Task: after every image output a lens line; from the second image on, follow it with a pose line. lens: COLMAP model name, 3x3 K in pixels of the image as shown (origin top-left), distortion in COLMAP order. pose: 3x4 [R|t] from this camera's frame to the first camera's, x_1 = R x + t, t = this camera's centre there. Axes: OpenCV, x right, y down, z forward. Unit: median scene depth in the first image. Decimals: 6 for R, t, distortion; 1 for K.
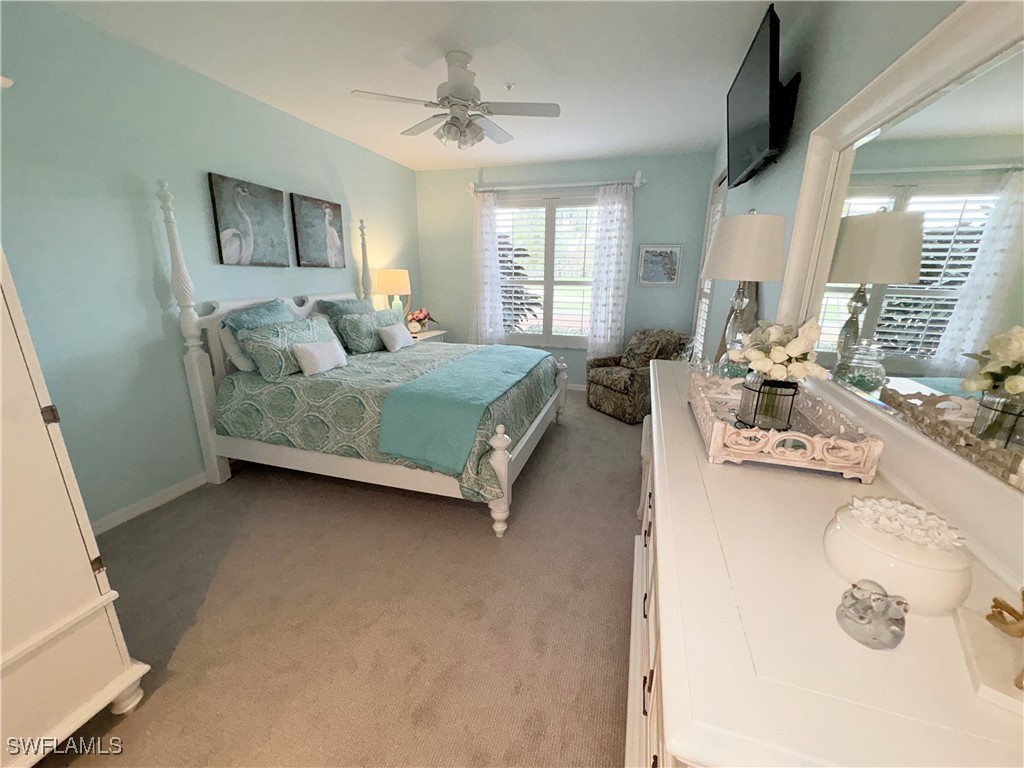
lens RADIAL K [[407.2, 0, 512.0], [0, 407.2, 384.0], [0, 0, 1]] dist [-0.000782, 0.000148]
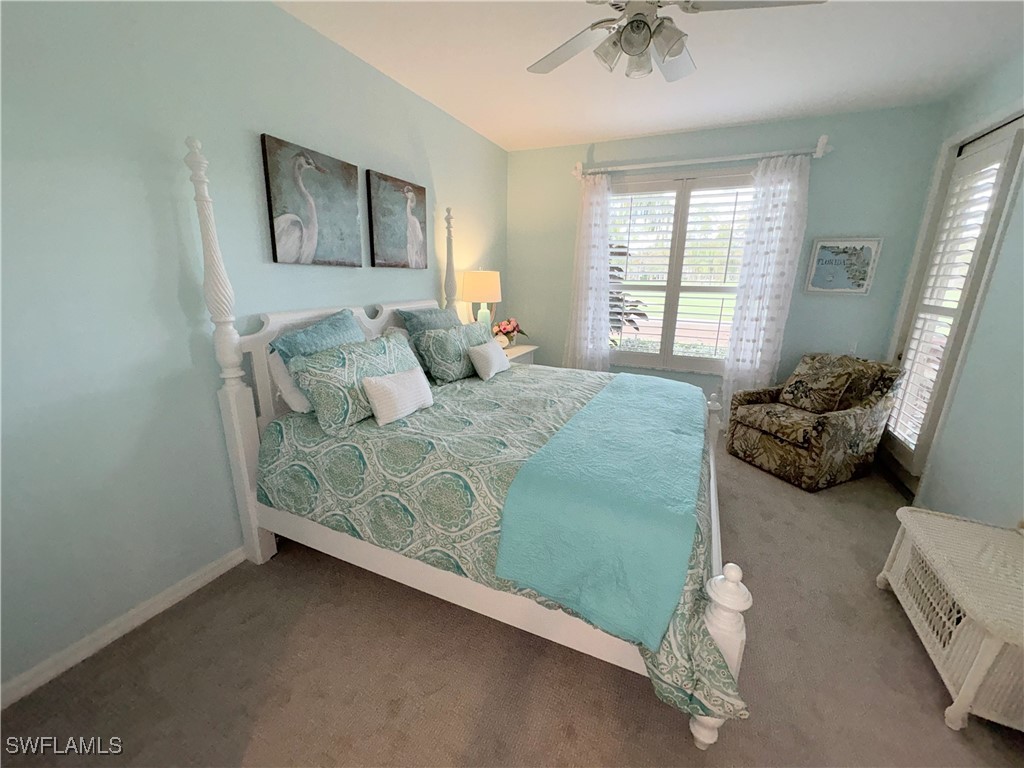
lens RADIAL K [[407.2, 0, 512.0], [0, 407.2, 384.0], [0, 0, 1]] dist [-0.000782, 0.000148]
pose [[0.991481, 0.037595, -0.124709, -0.157217], [-0.038123, 0.999271, -0.001845, -0.074762], [0.124549, 0.006584, 0.992192, 0.268213]]
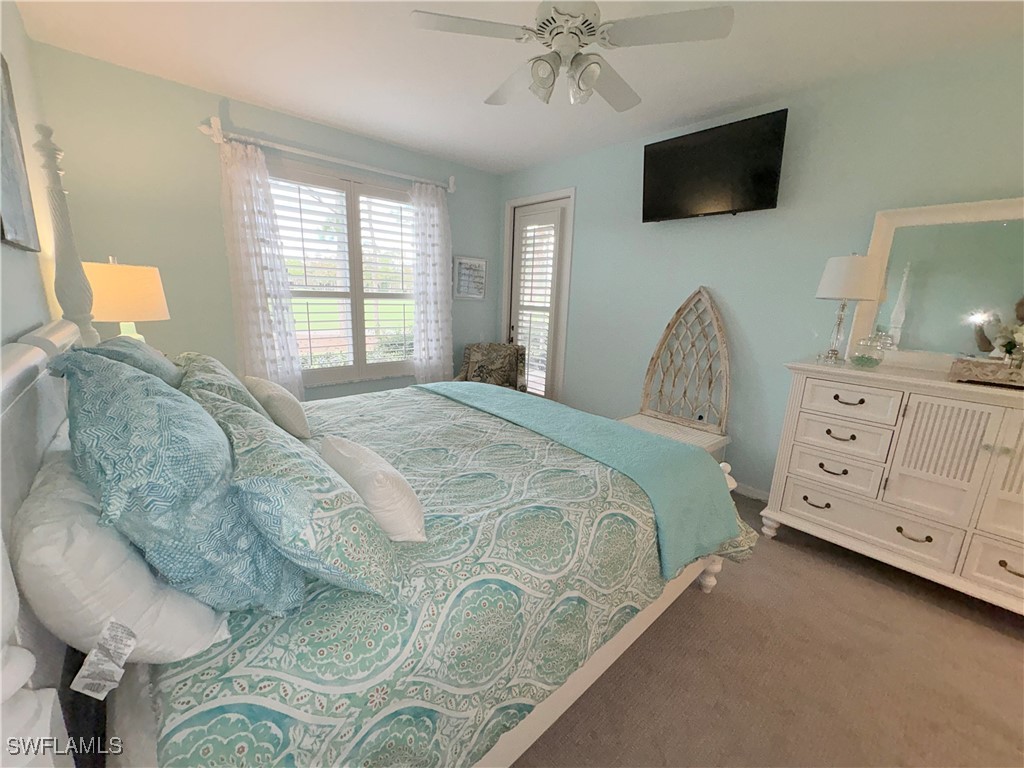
lens RADIAL K [[407.2, 0, 512.0], [0, 407.2, 384.0], [0, 0, 1]] dist [-0.000782, 0.000148]
pose [[0.510899, -0.176948, 0.841232, -0.589194], [0.197137, 0.976623, 0.085702, -0.139454], [-0.836731, 0.122053, 0.533839, 0.548050]]
